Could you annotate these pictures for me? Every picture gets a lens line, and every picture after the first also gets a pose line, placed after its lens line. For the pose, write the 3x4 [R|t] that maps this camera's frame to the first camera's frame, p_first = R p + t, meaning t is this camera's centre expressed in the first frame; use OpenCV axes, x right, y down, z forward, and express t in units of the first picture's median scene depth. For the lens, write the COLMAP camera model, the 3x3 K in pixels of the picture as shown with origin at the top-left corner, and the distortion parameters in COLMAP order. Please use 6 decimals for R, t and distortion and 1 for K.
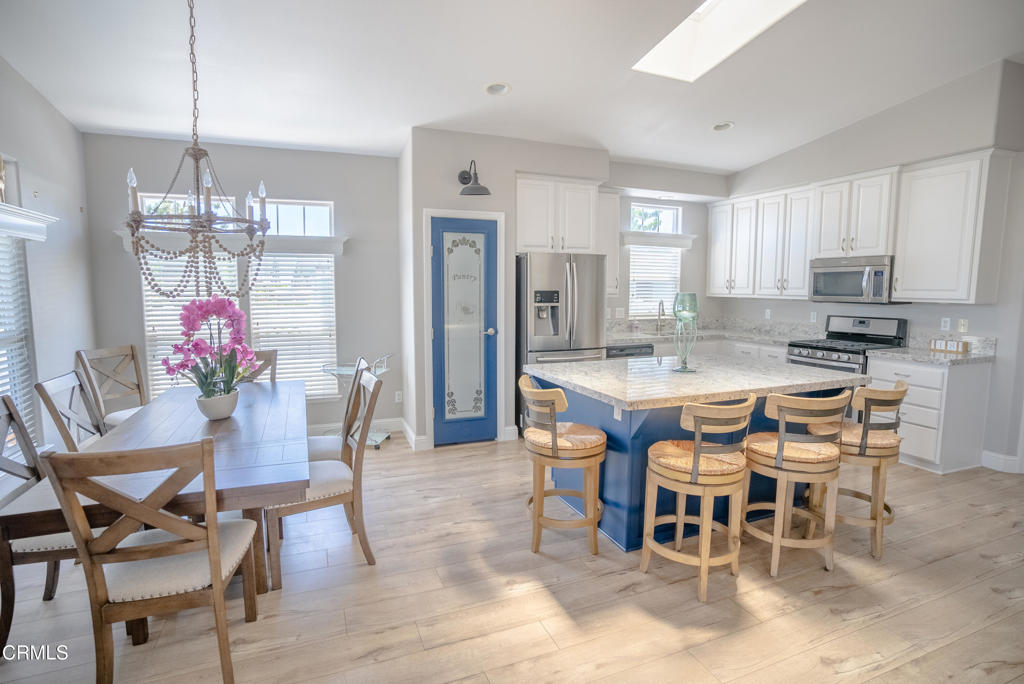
lens RADIAL K [[505.8, 0, 505.9], [0, 505.8, 336.3], [0, 0, 1]] dist [-0.085281, 0.040198]
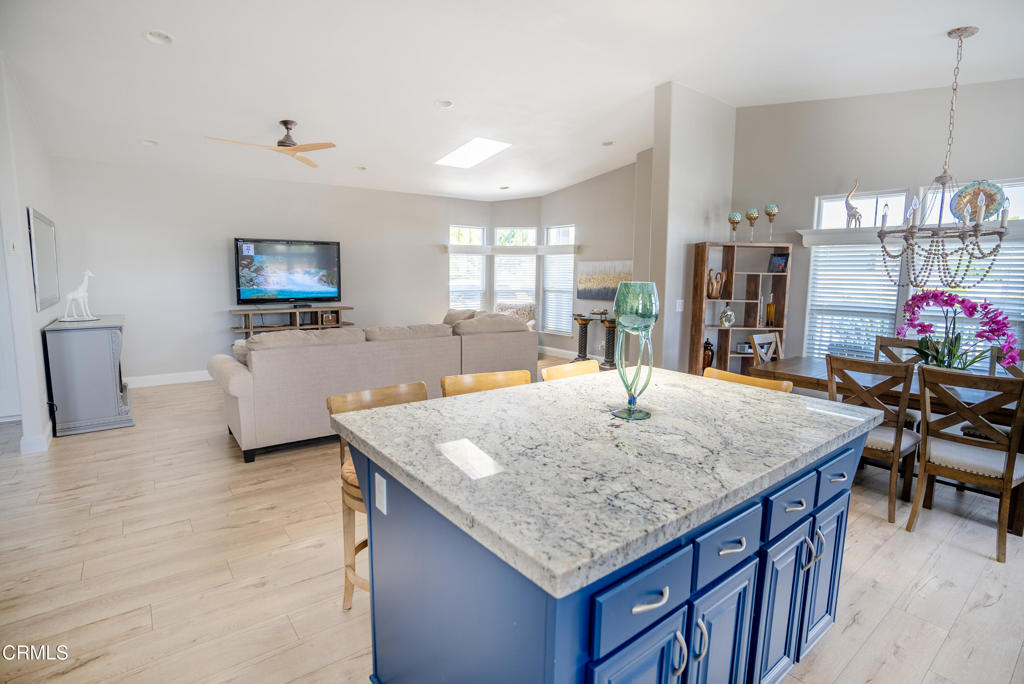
lens RADIAL K [[505.8, 0, 505.9], [0, 505.8, 336.3], [0, 0, 1]] dist [-0.085281, 0.040198]
pose [[-0.961878, 0.018789, -0.272834, 0.456781], [-0.041762, 0.975846, 0.214432, -0.099231], [0.270273, 0.217651, -0.937859, 1.039219]]
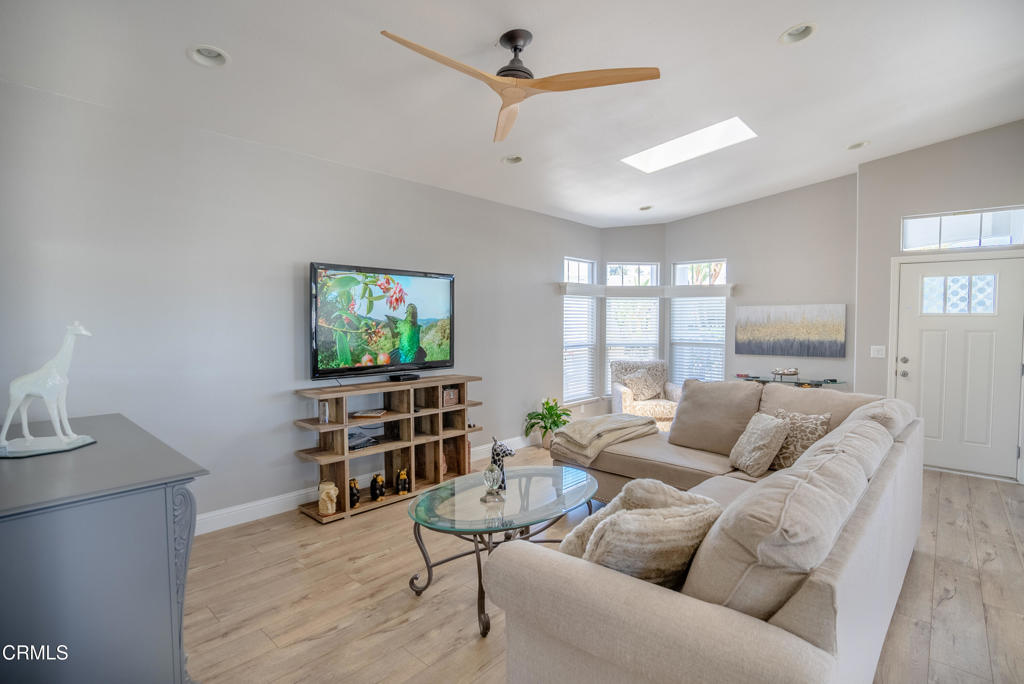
lens RADIAL K [[505.8, 0, 505.9], [0, 505.8, 336.3], [0, 0, 1]] dist [-0.085281, 0.040198]
pose [[-0.899219, 0.006691, -0.437447, 0.880537], [-0.049667, 0.991858, 0.117265, -0.030839], [0.434670, 0.127173, -0.891565, 0.322999]]
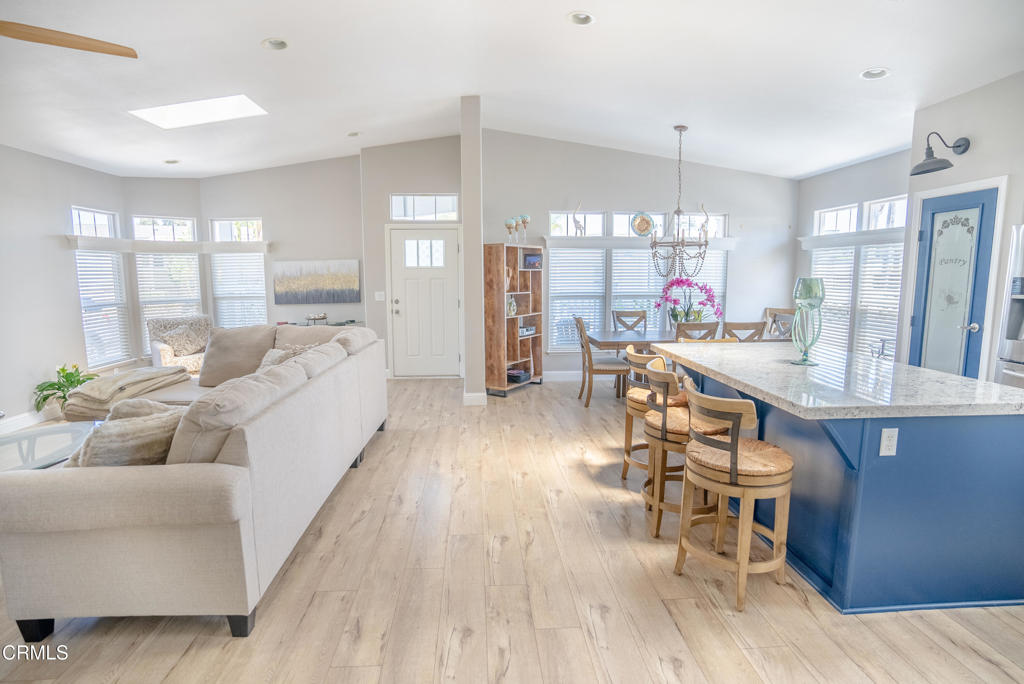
lens RADIAL K [[505.8, 0, 505.9], [0, 505.8, 336.3], [0, 0, 1]] dist [-0.085281, 0.040198]
pose [[-0.310995, 0.116368, -0.943261, 0.947362], [-0.085911, 0.984971, 0.149839, -0.047421], [0.946521, 0.127636, -0.296323, 0.519773]]
